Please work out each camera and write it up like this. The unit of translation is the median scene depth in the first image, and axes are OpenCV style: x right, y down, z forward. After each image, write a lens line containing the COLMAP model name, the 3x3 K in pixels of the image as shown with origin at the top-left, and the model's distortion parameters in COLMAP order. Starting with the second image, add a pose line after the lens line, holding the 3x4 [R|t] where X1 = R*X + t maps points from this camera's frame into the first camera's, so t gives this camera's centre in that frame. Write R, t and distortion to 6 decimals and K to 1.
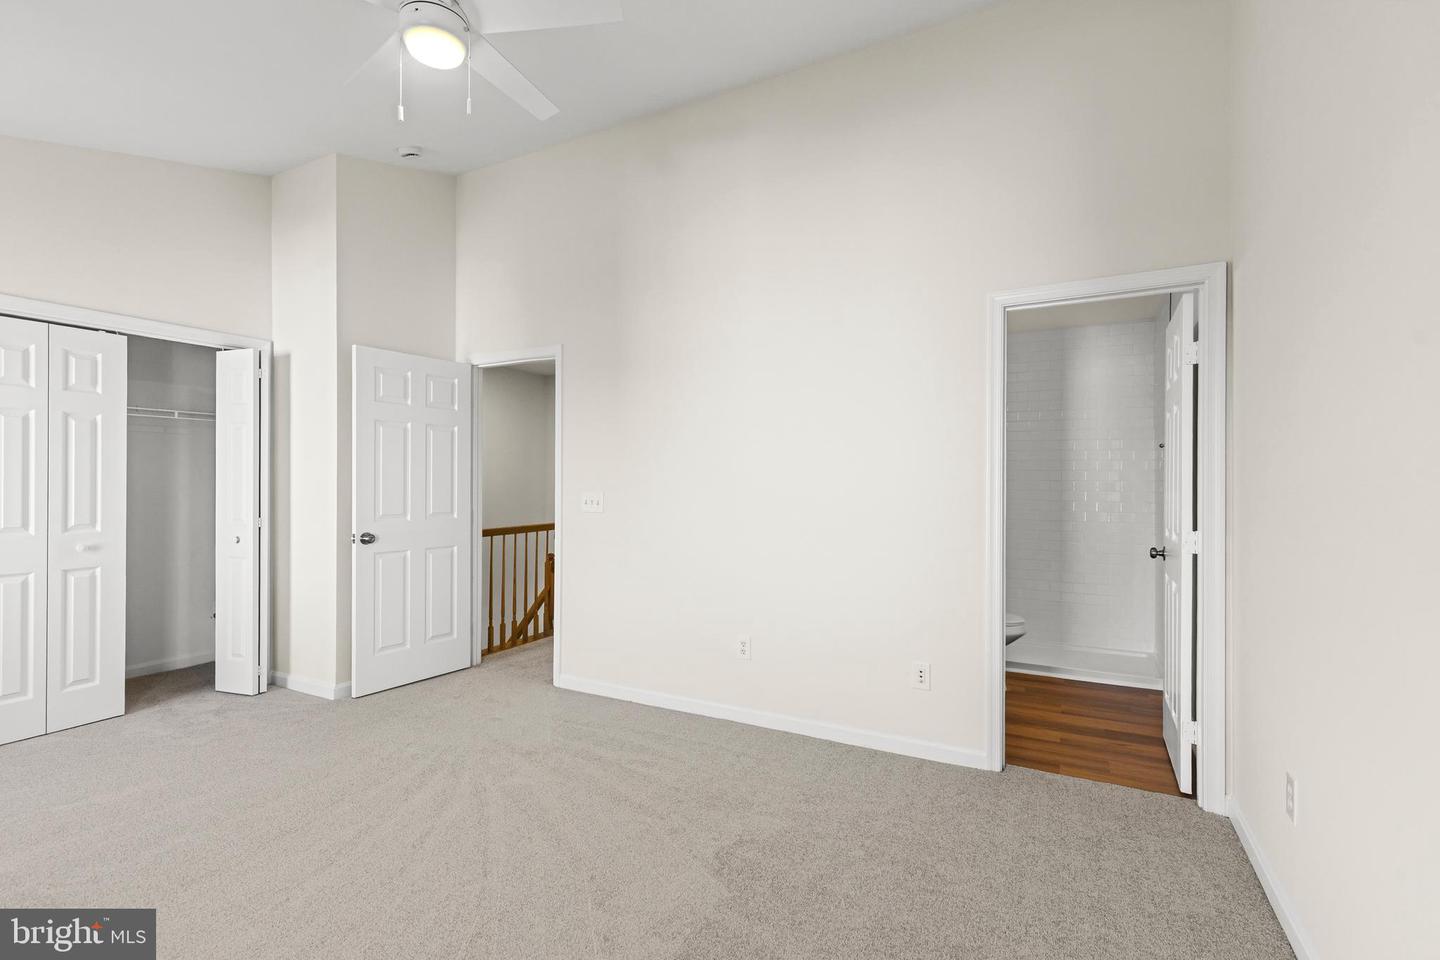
lens RADIAL K [[642.0, 0, 723.7], [0, 642.0, 480.2], [0, 0, 1]] dist [-0.000978, -0.000222]
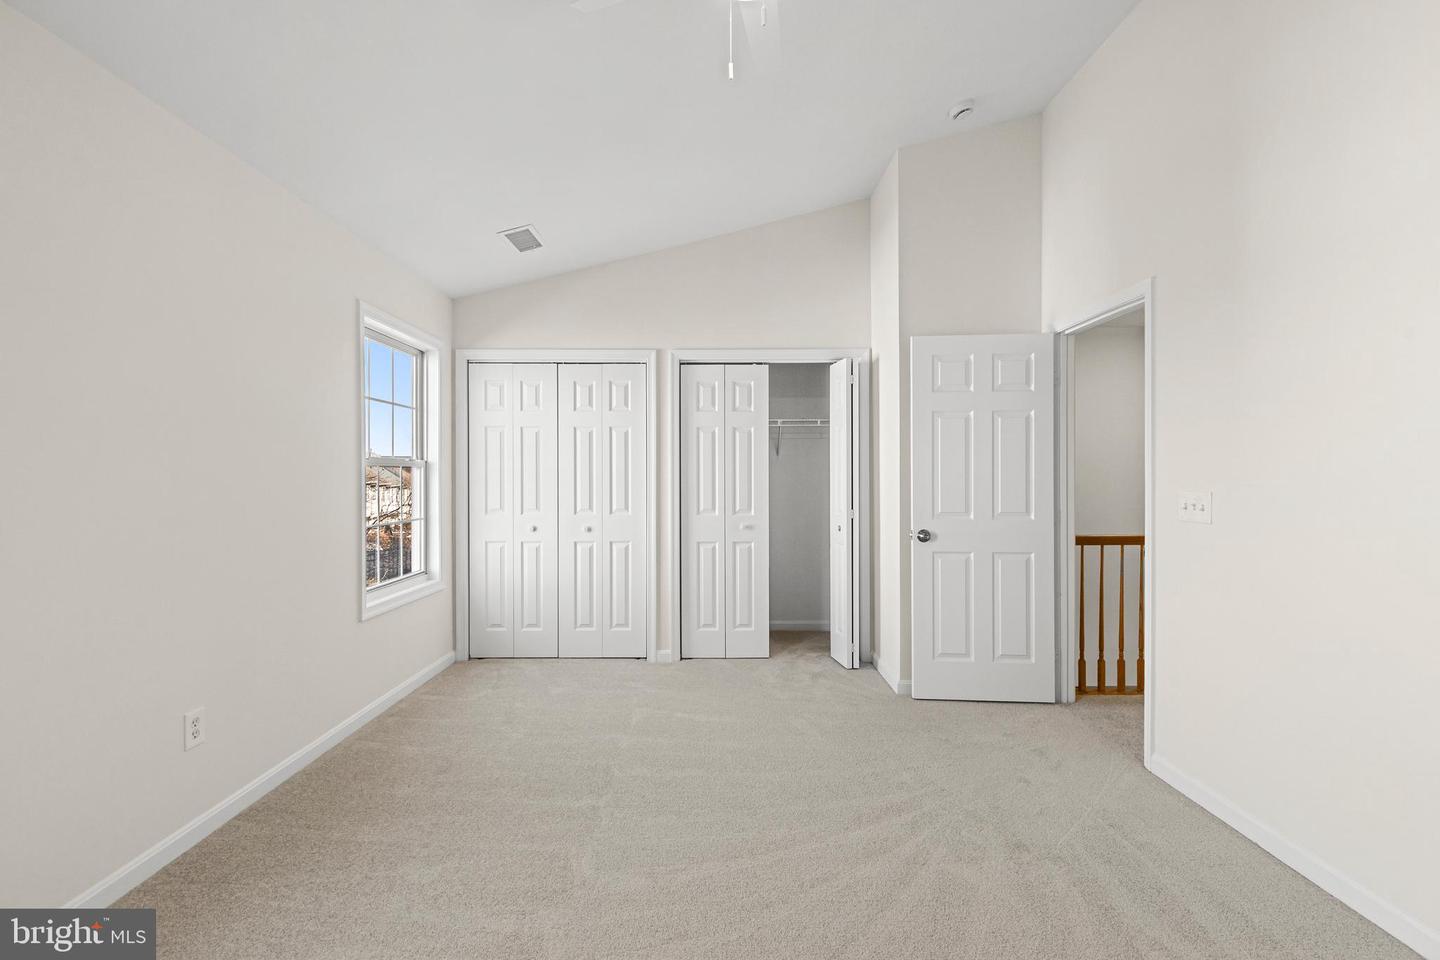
lens RADIAL K [[642.0, 0, 714.3], [0, 642.0, 477.3], [0, 0, 1]] dist [-0.000978, -0.000222]
pose [[0.472323, -0.002892, -0.881421, 0.138923], [0.005206, 0.999986, -0.000491, 0.001912], [0.881410, -0.004356, 0.472331, 0.266172]]
